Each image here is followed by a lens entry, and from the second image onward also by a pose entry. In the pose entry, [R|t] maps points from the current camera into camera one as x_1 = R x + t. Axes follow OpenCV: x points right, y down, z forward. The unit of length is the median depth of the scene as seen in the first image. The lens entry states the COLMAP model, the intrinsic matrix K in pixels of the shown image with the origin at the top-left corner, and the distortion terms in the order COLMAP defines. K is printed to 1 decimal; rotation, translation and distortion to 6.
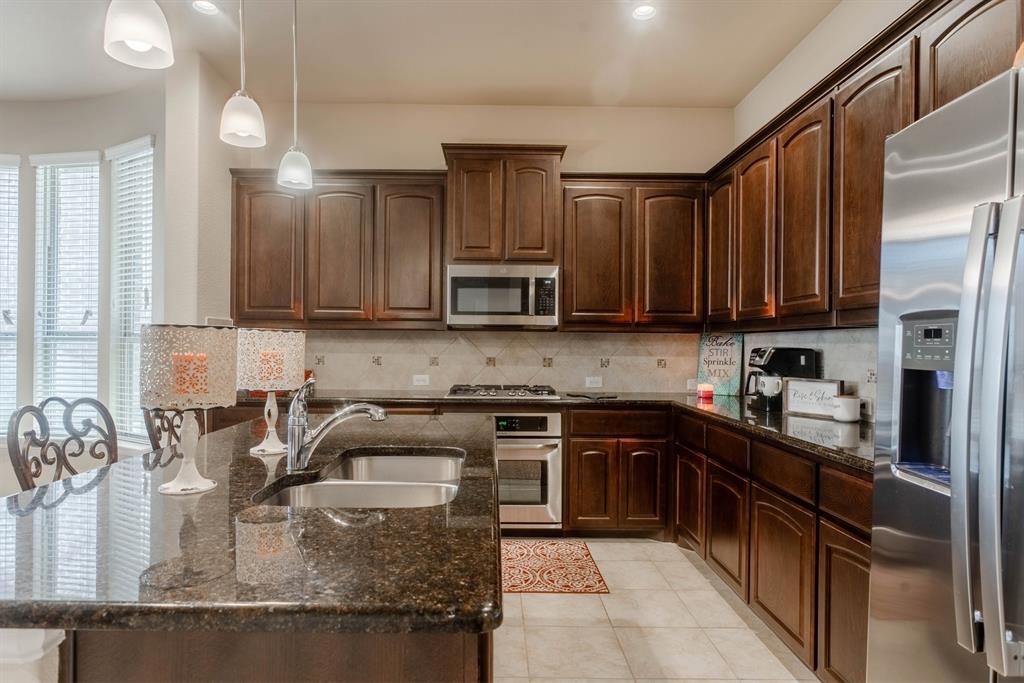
lens RADIAL K [[585.3, 0, 492.1], [0, 585.3, 341.6], [0, 0, 1]] dist [-0.015437, 0.010570]
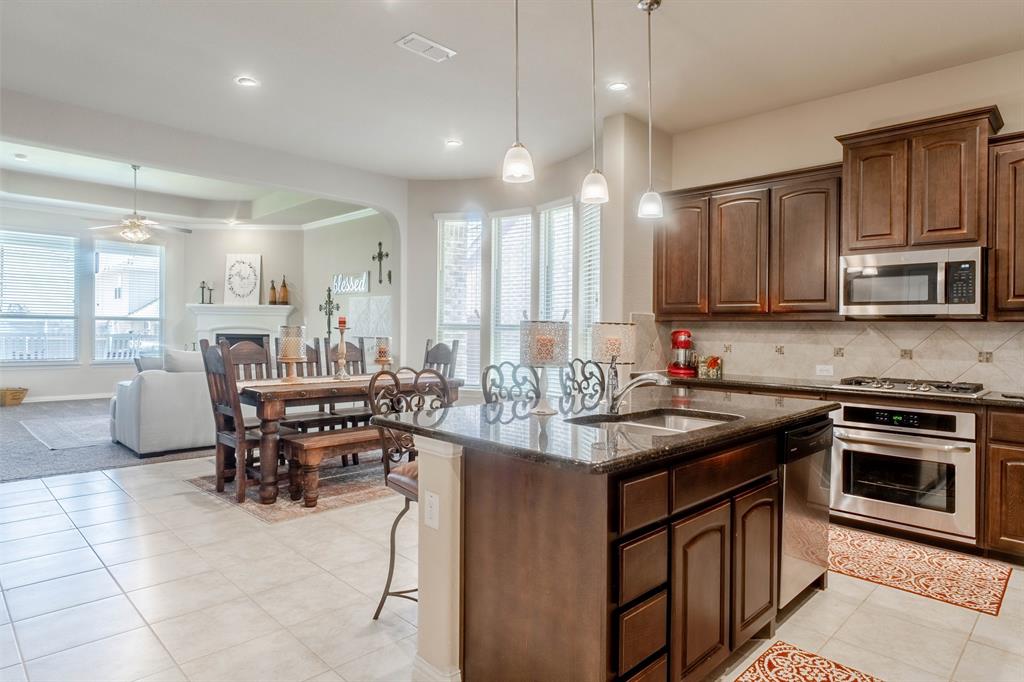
lens RADIAL K [[585.3, 0, 502.9], [0, 585.3, 331.4], [0, 0, 1]] dist [-0.015437, 0.010570]
pose [[0.702628, 0.003022, -0.711551, 0.224060], [-0.004718, 0.999989, -0.000412, 0.001665], [0.711542, 0.003647, 0.702634, -0.117088]]
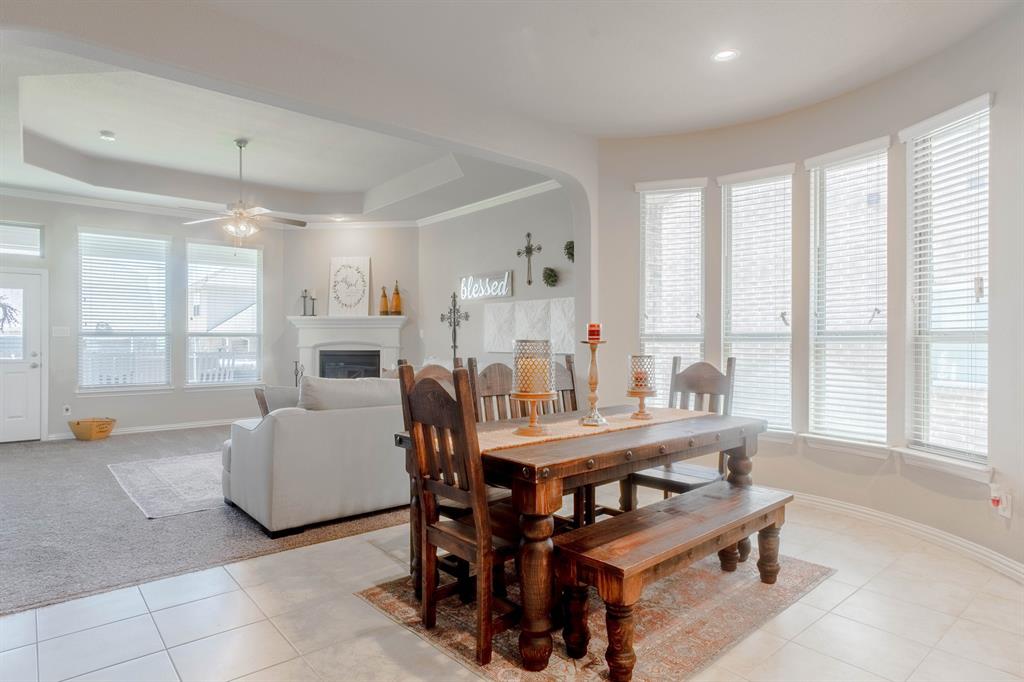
lens RADIAL K [[585.3, 0, 499.6], [0, 585.3, 329.5], [0, 0, 1]] dist [-0.015437, 0.010570]
pose [[0.628248, -0.025066, -0.777610, -0.367237], [0.010503, 0.999663, -0.023738, -0.003319], [0.777943, 0.006746, 0.628299, -0.066667]]
